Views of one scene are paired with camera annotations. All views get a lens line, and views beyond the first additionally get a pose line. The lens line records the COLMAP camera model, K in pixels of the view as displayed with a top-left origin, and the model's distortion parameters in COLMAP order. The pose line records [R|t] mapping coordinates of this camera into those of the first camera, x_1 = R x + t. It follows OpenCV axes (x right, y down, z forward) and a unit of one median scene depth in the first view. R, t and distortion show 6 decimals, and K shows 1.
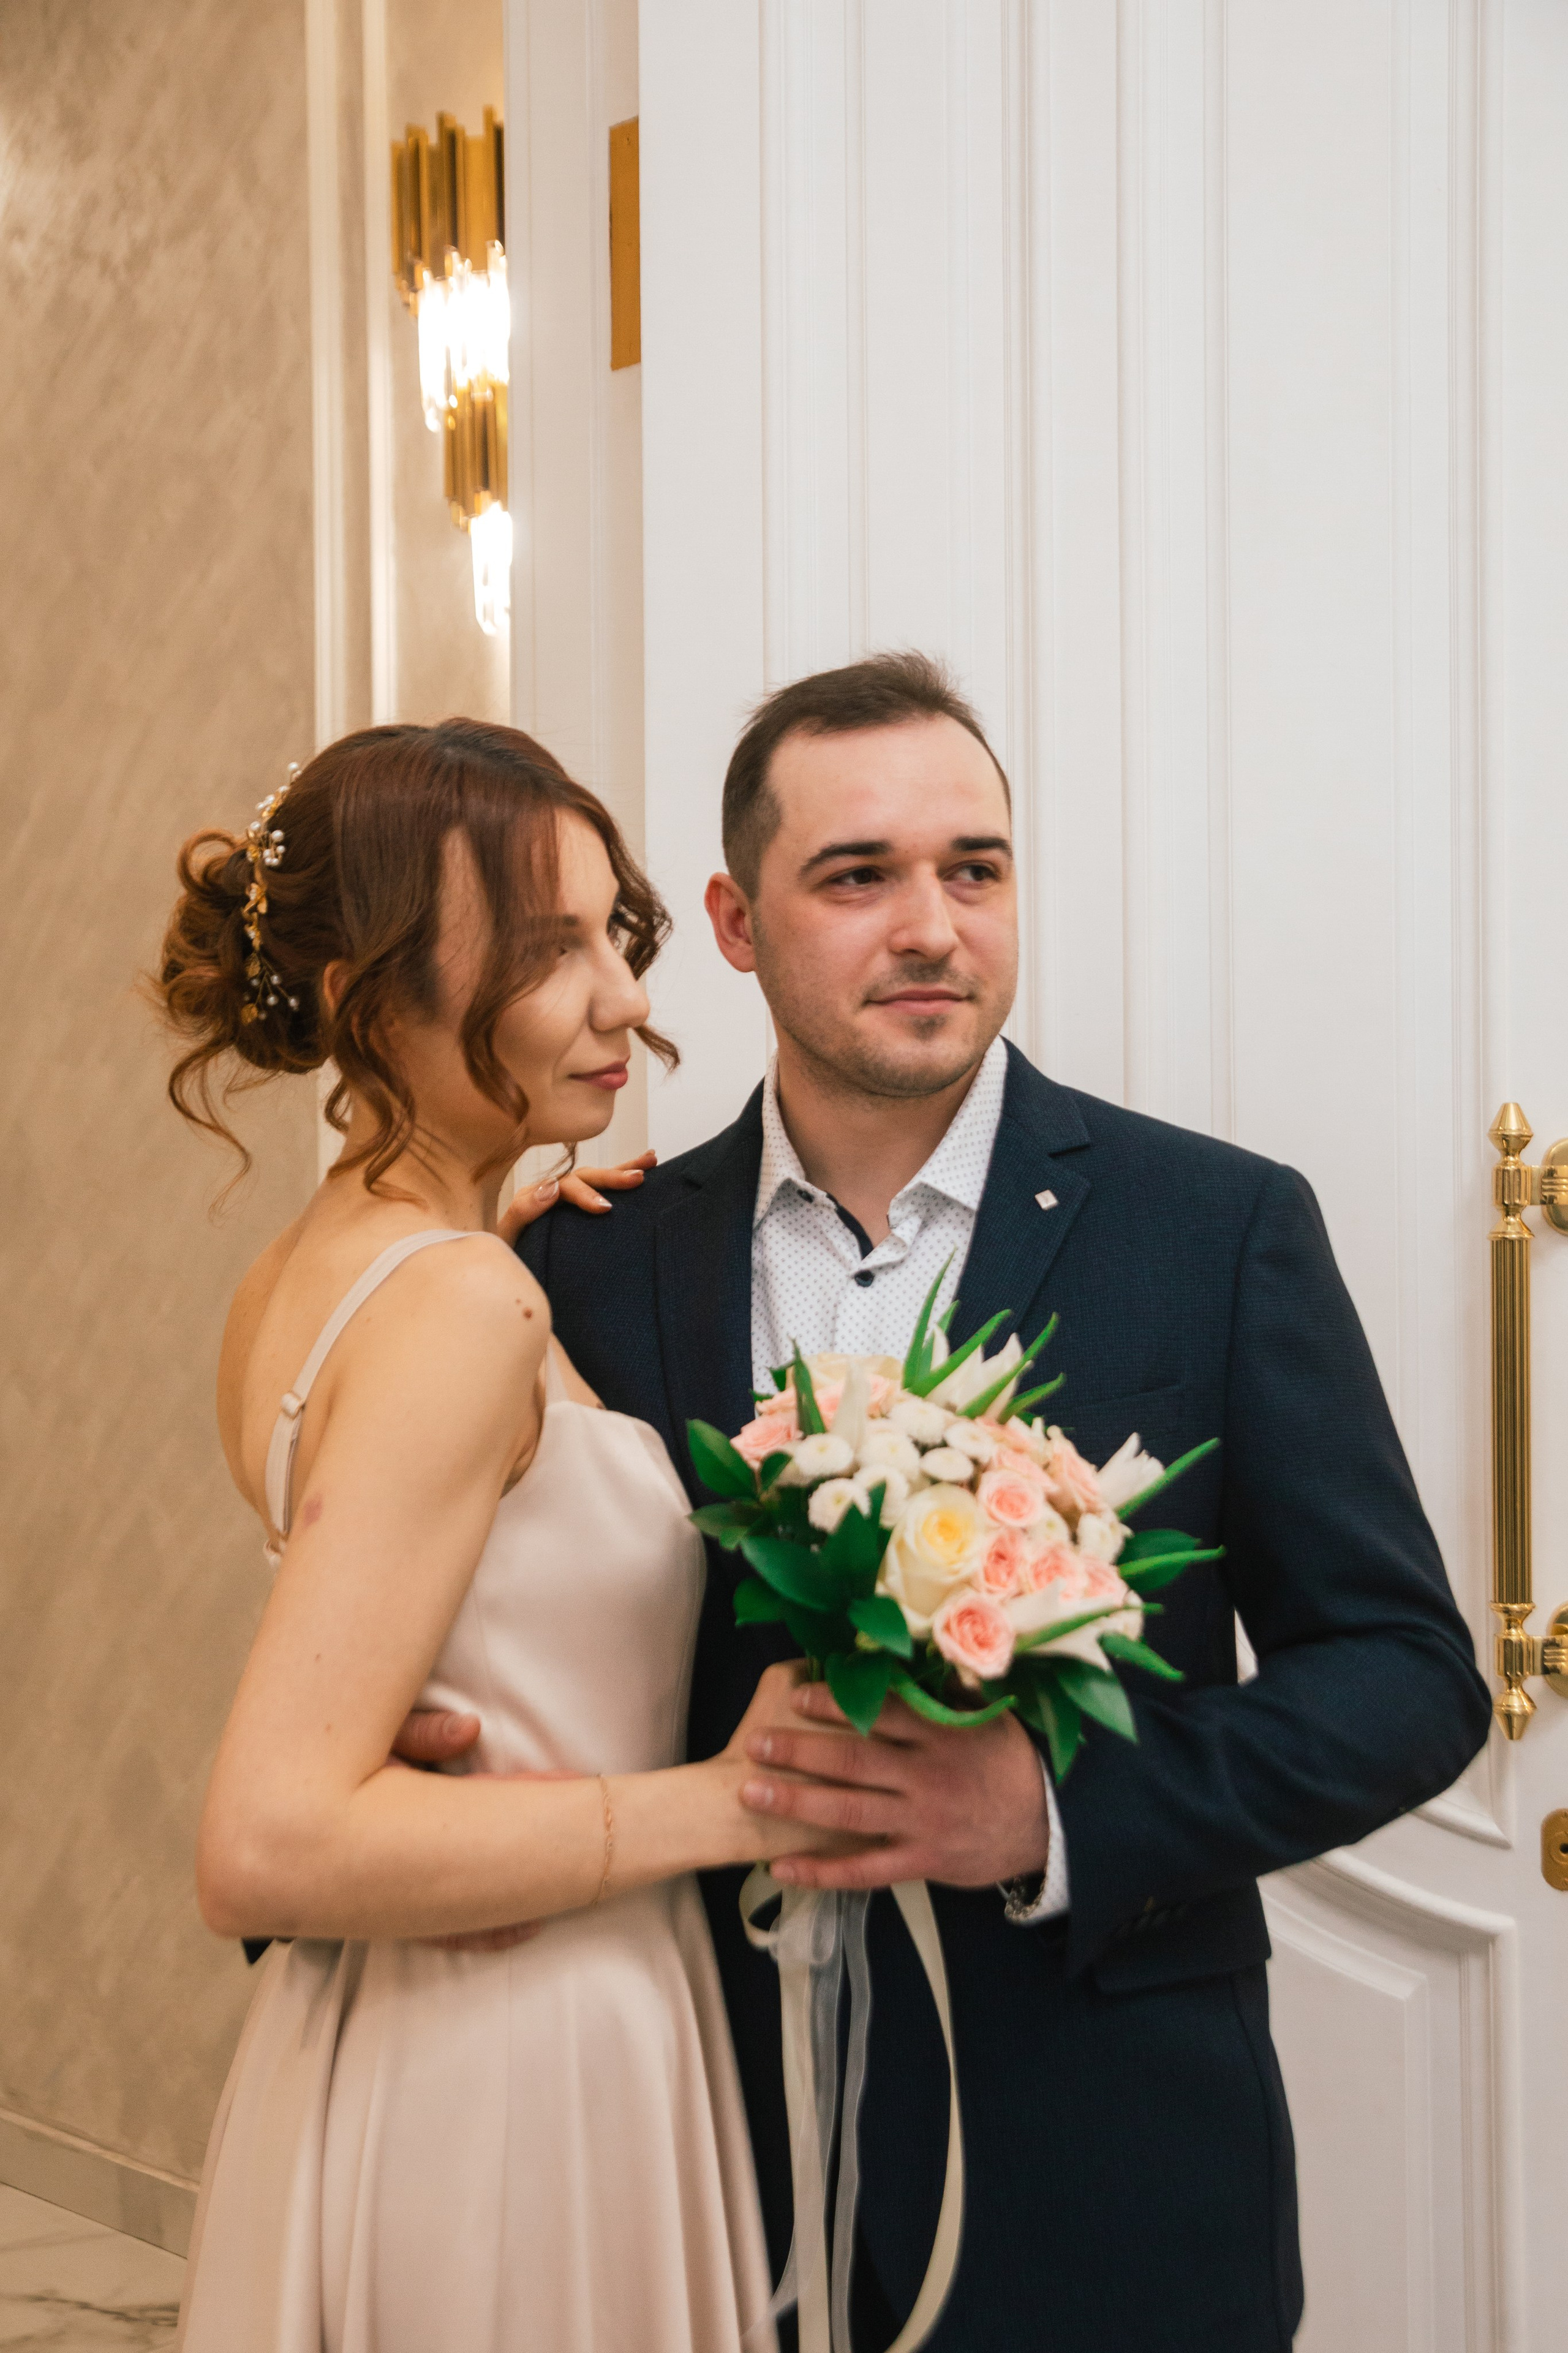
lens RADIAL K [[3232.7, 0, 784.0], [0, 3232.7, 1176.5], [0, 0, 1]] dist [-0.006496, 0.667773]
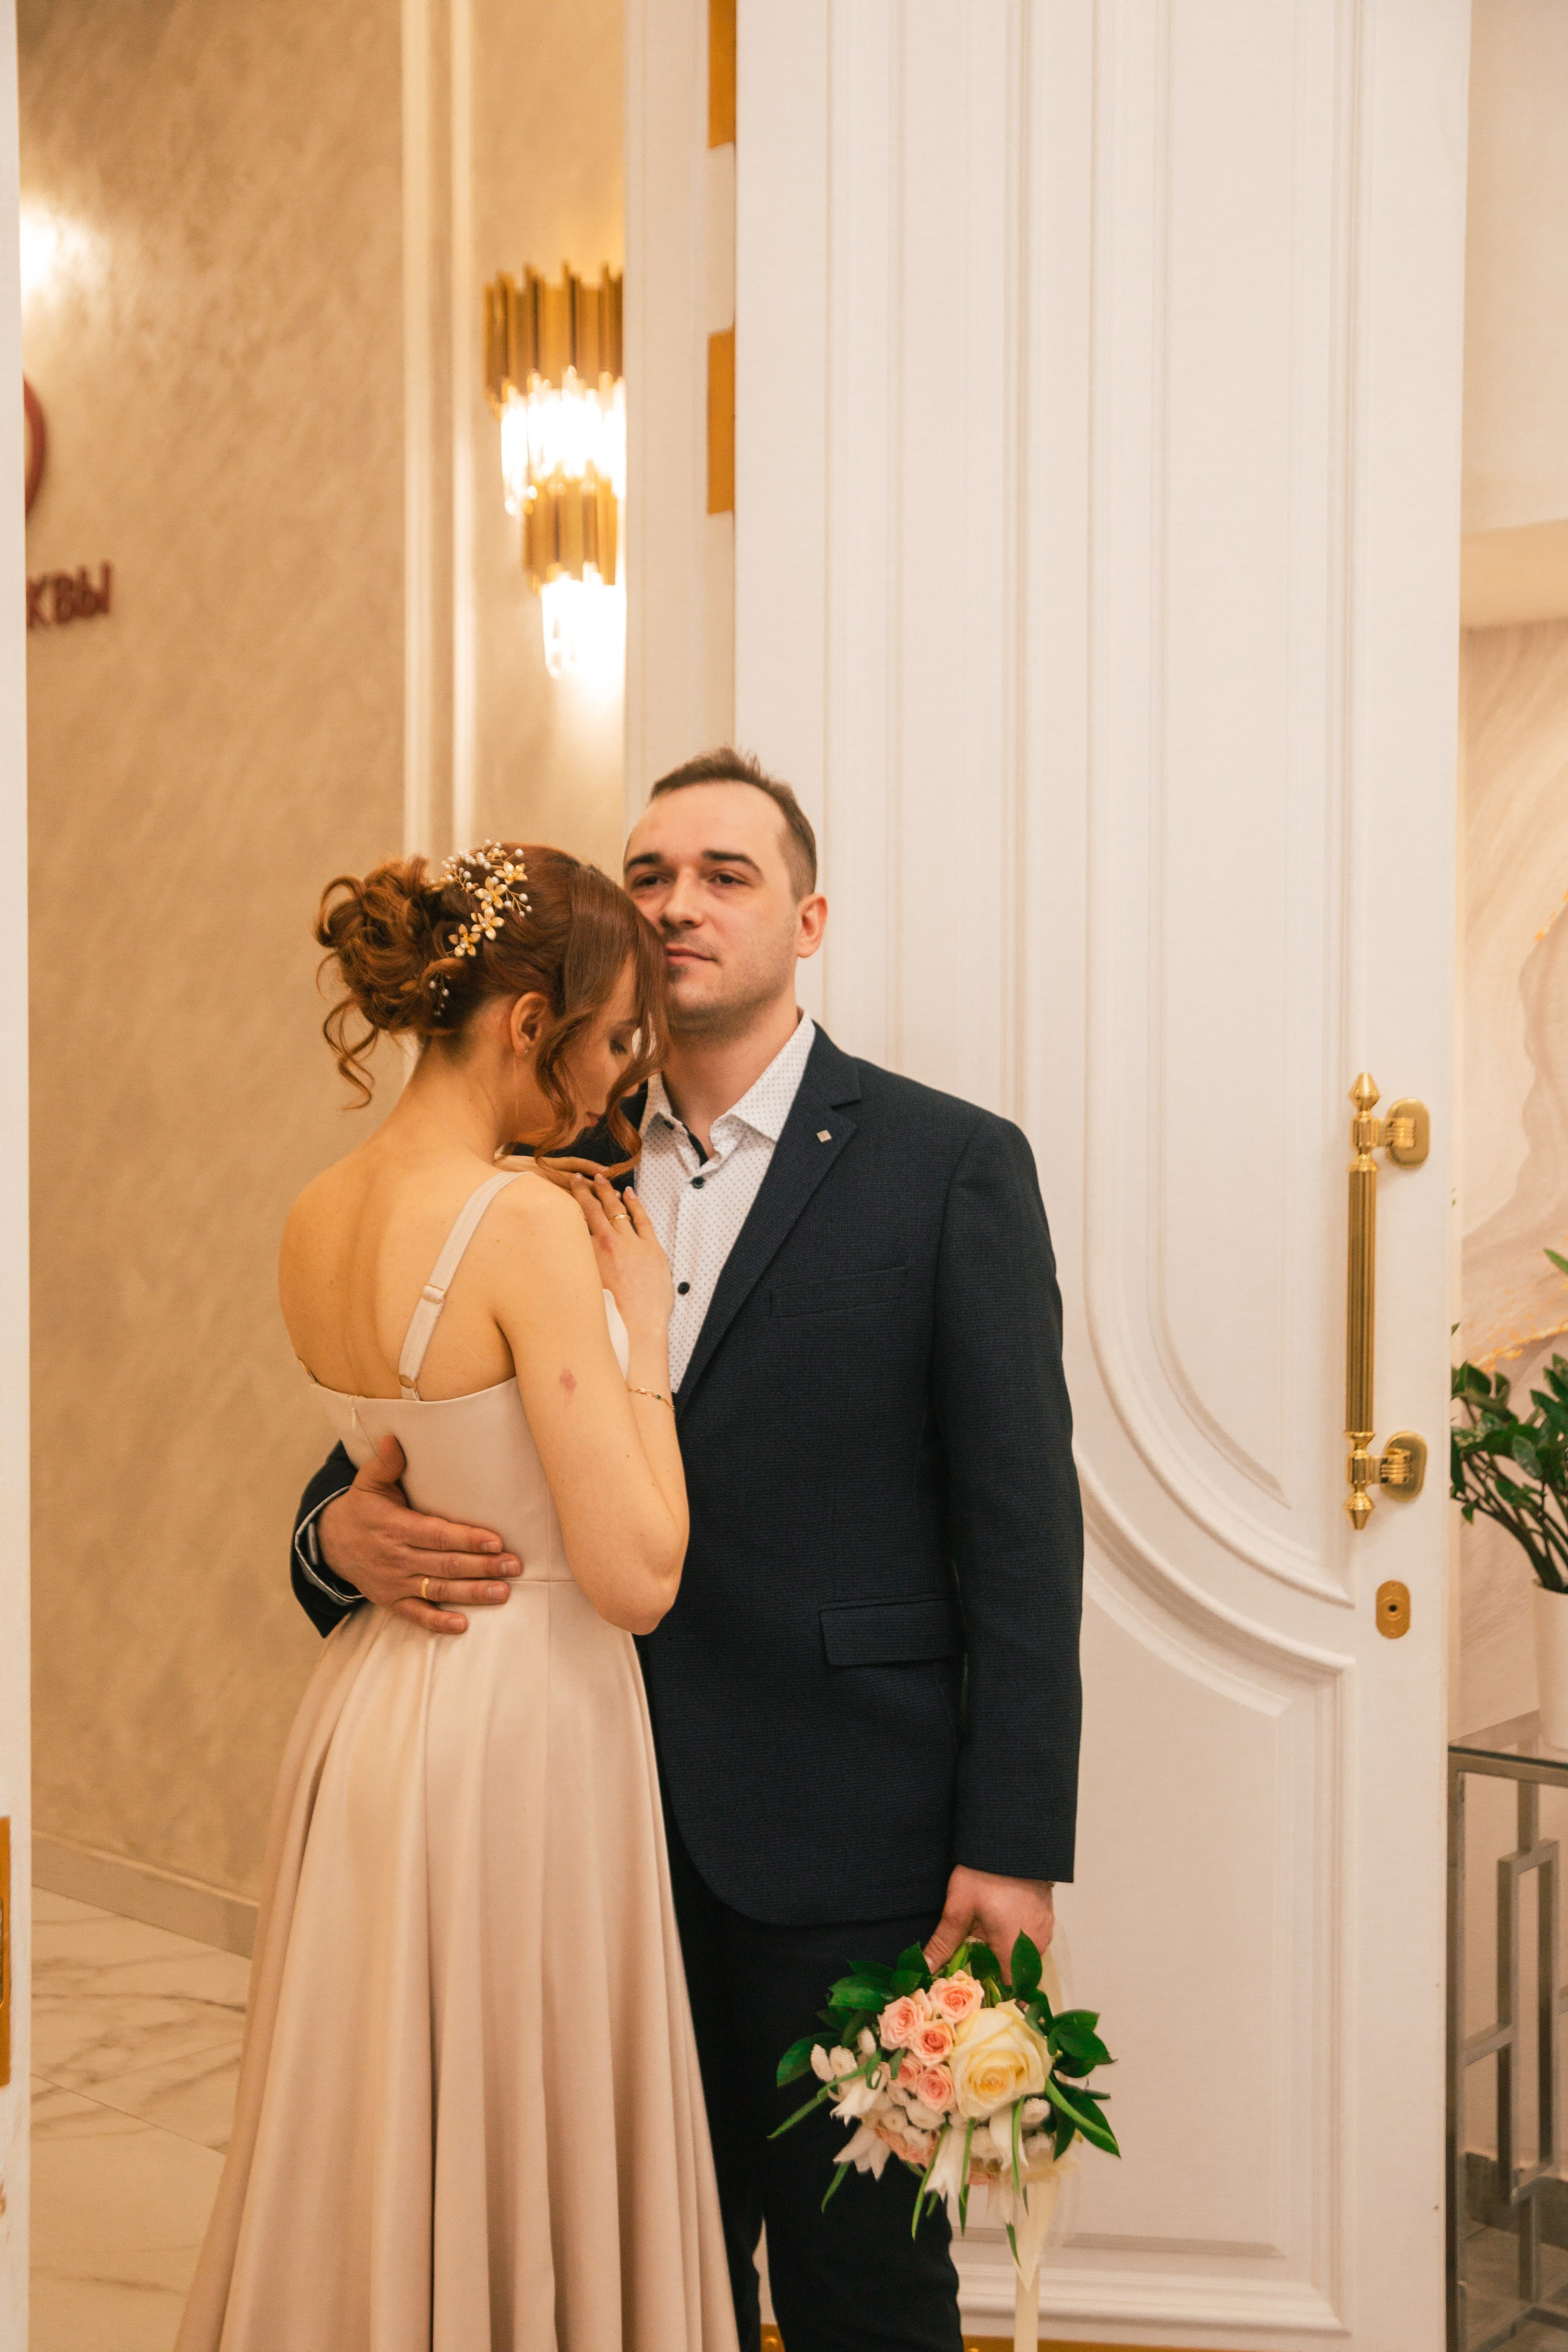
lens RADIAL K [[3289.2, 0, 784.0], [0, 3289.2, 1176.0], [0, 0, 1]] dist [0.128058, -0.030416]
pose [[0.997848, 0.009289, 0.064911, -0.080202], [-0.011202, 0.999511, 0.029177, -0.011847], [-0.064608, -0.029842, 0.997464, -0.277212]]
